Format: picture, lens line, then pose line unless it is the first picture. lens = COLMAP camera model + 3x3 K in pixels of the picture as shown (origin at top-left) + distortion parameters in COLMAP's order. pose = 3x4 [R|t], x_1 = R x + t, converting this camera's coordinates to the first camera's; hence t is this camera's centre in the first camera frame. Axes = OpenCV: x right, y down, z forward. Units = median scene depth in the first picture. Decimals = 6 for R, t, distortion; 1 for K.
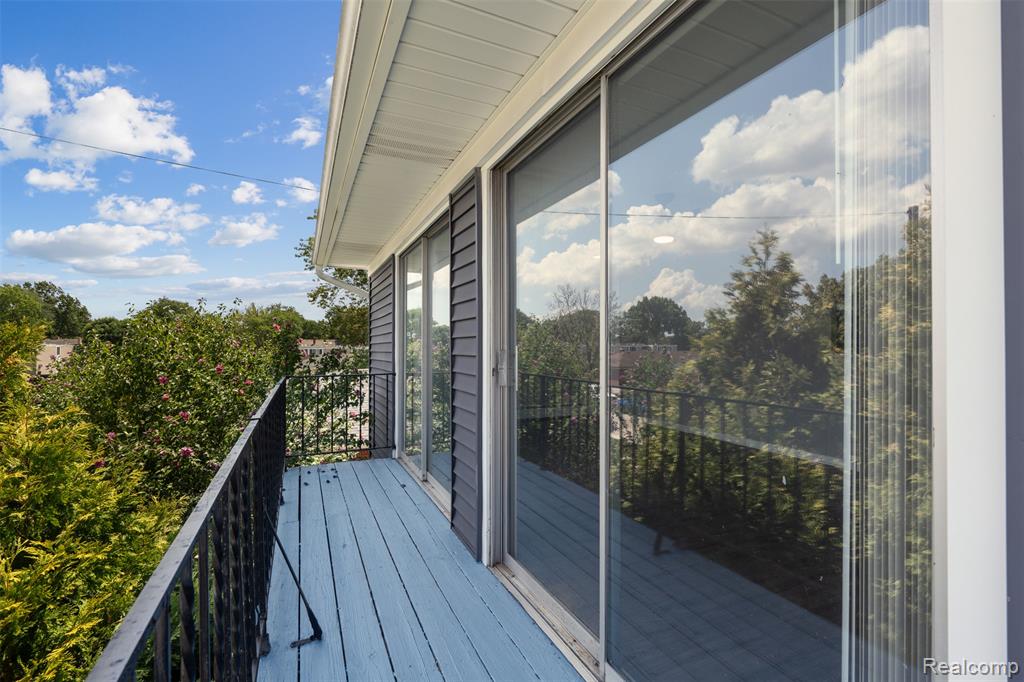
lens RADIAL K [[449.0, 0, 512.4], [0, 449.0, 342.9], [0, 0, 1]] dist [-0.002990, 0.000570]
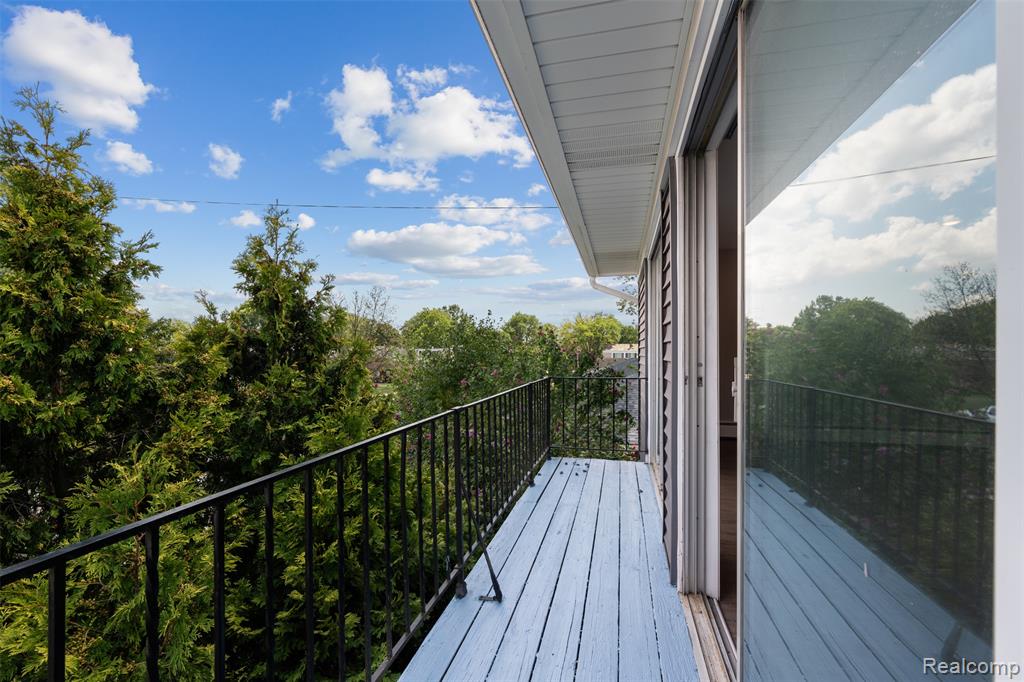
lens RADIAL K [[449.0, 0, 515.4], [0, 449.0, 348.1], [0, 0, 1]] dist [-0.002990, 0.000570]
pose [[0.785258, -0.001334, -0.619167, 0.173145], [0.002619, 0.999996, 0.001167, 0.000072], [0.619163, -0.002537, 0.785259, 0.058049]]
